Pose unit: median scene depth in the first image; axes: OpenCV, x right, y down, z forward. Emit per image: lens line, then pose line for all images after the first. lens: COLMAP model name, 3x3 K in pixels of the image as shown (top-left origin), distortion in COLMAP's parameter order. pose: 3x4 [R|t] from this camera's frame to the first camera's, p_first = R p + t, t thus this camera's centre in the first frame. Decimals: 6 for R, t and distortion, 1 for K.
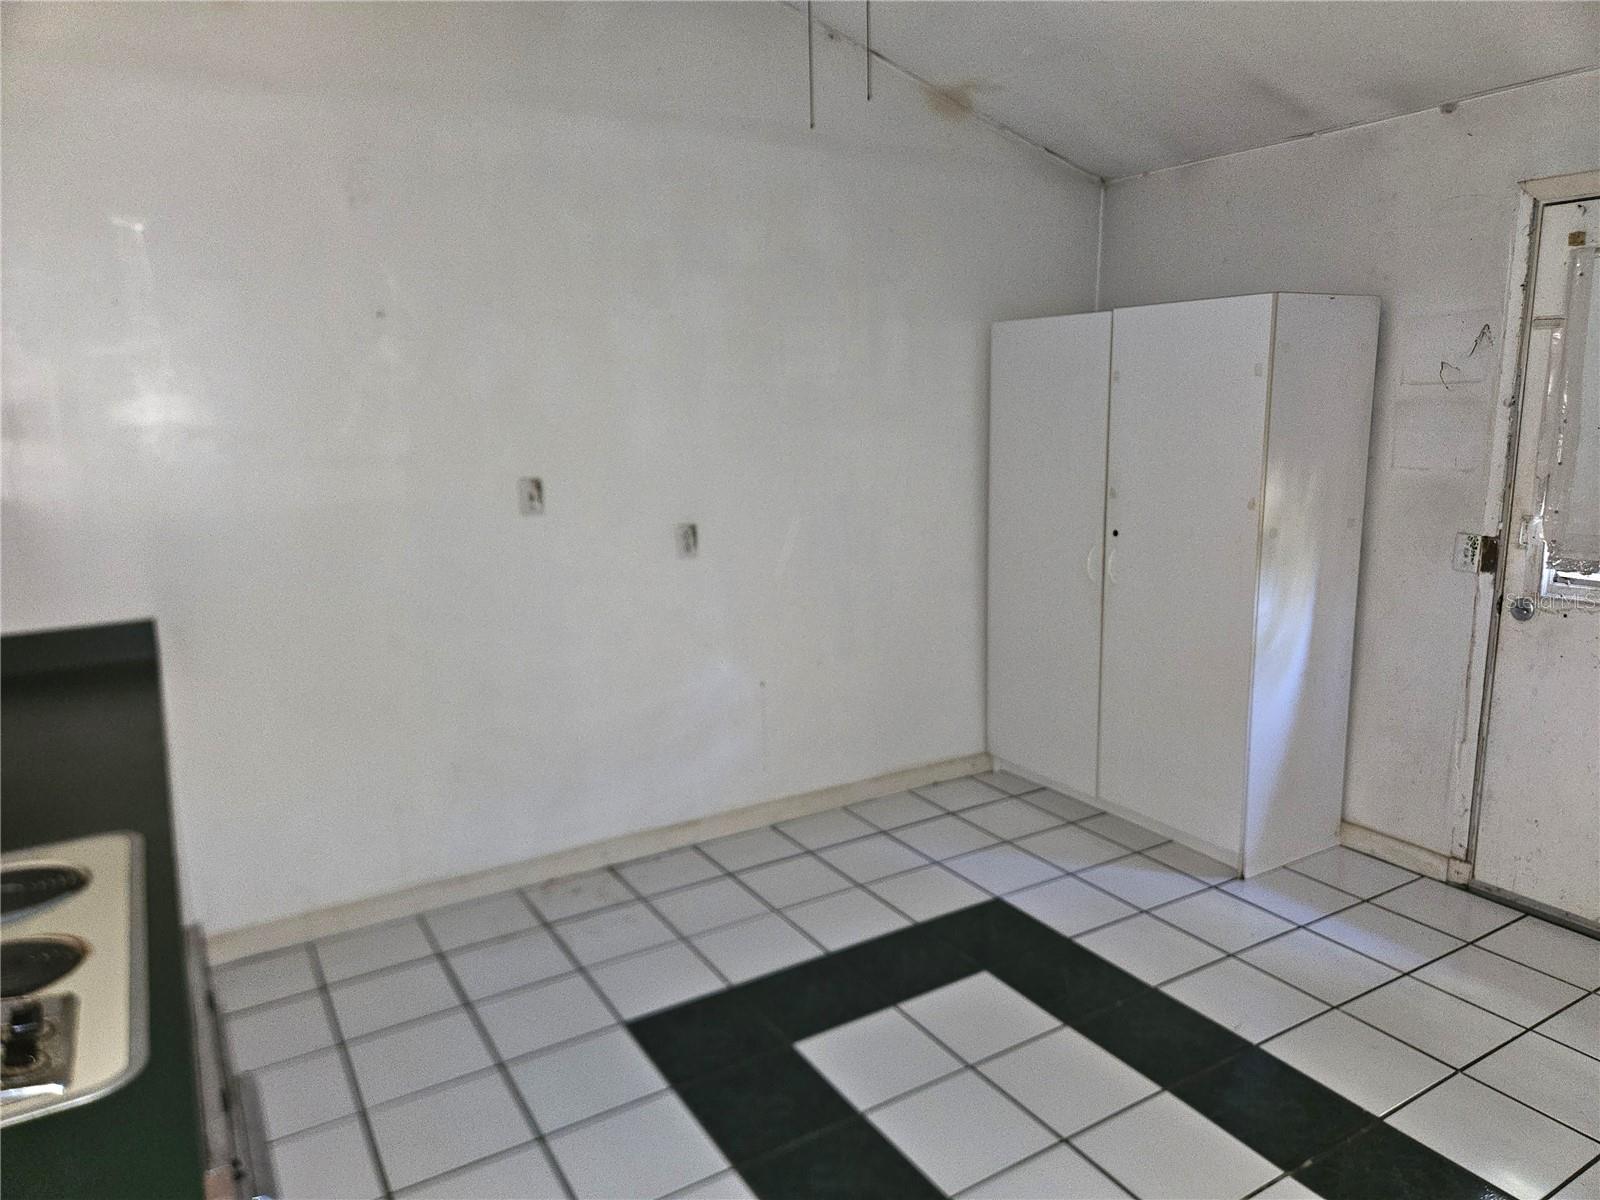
lens RADIAL K [[1033.5, 0, 800.0], [0, 1033.5, 600.0], [0, 0, 1]] dist [-0.001214, -0.023833]
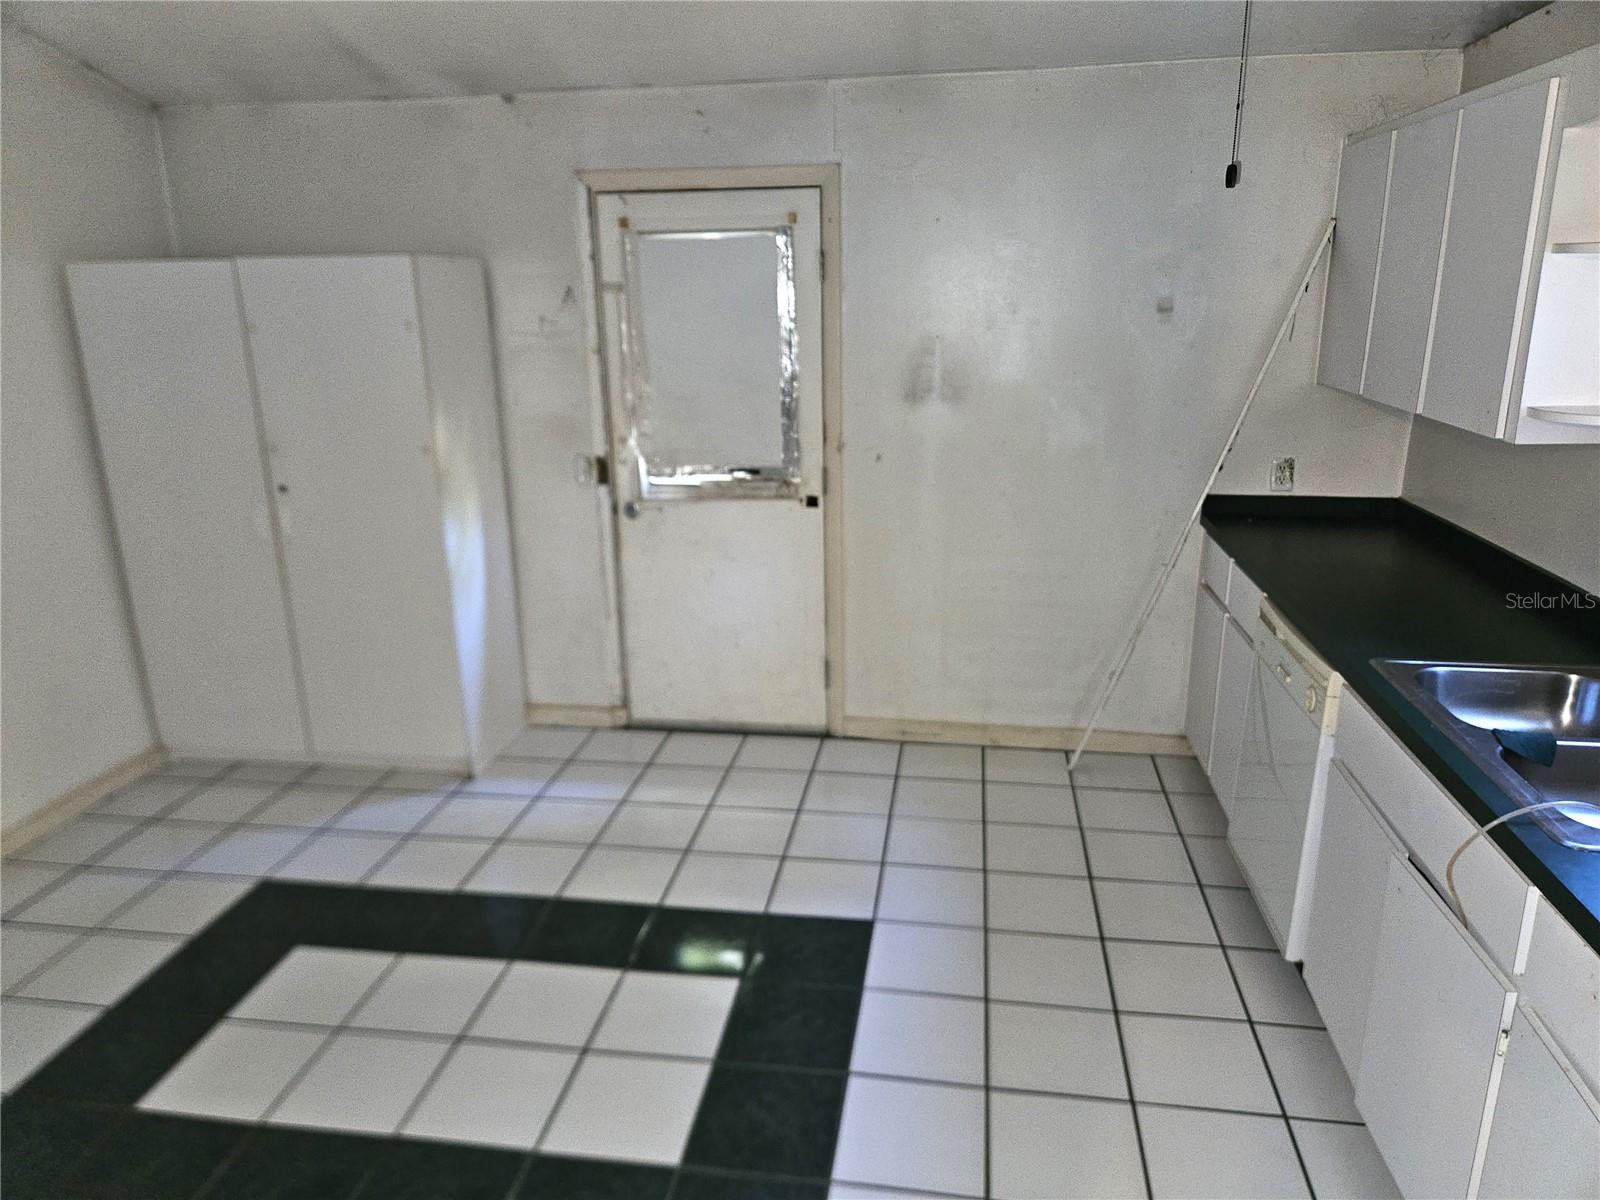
lens RADIAL K [[1046.7, 0, 800.0], [0, 1046.7, 600.0], [0, 0, 1]] dist [0.005406, -0.060602]
pose [[0.618069, -0.204361, 0.759096, -0.189601], [0.145363, 0.978678, 0.145119, -0.038009], [-0.772567, 0.020651, 0.634597, -0.013436]]
